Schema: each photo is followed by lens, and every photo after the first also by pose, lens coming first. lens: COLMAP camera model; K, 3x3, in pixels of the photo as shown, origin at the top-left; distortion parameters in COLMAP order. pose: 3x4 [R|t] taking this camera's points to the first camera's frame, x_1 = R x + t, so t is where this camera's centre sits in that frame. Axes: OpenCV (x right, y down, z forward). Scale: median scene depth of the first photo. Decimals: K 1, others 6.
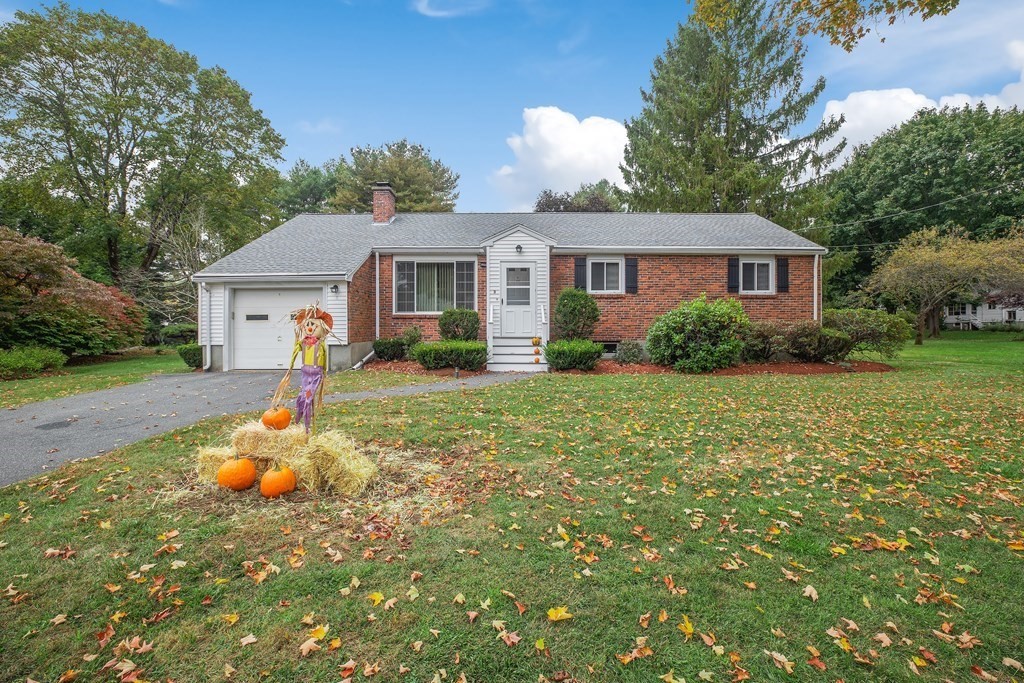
lens RADIAL K [[457.9, 0, 512.0], [0, 457.9, 341.5], [0, 0, 1]] dist [-0.030475, 0.000121]
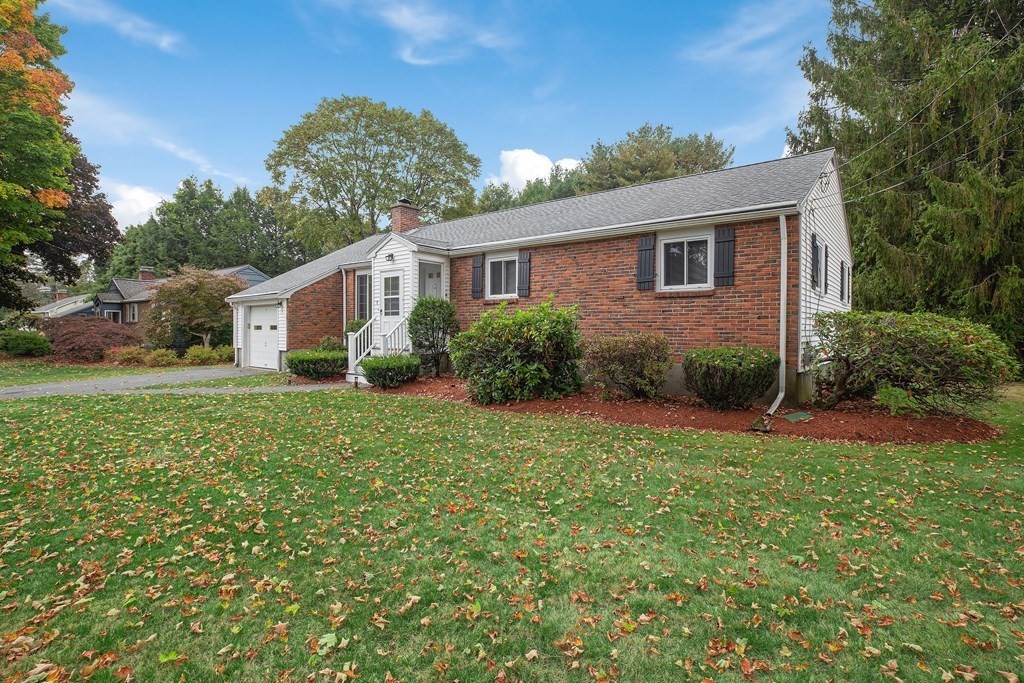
lens RADIAL K [[504.0, 0, 512.0], [0, 504.0, 341.5], [0, 0, 1]] dist [-0.041666, 0.015367]
pose [[0.772074, 0.019861, -0.635222, 0.803123], [-0.024406, 0.999701, 0.001593, -0.029046], [0.635063, 0.014273, 0.772328, 0.311362]]
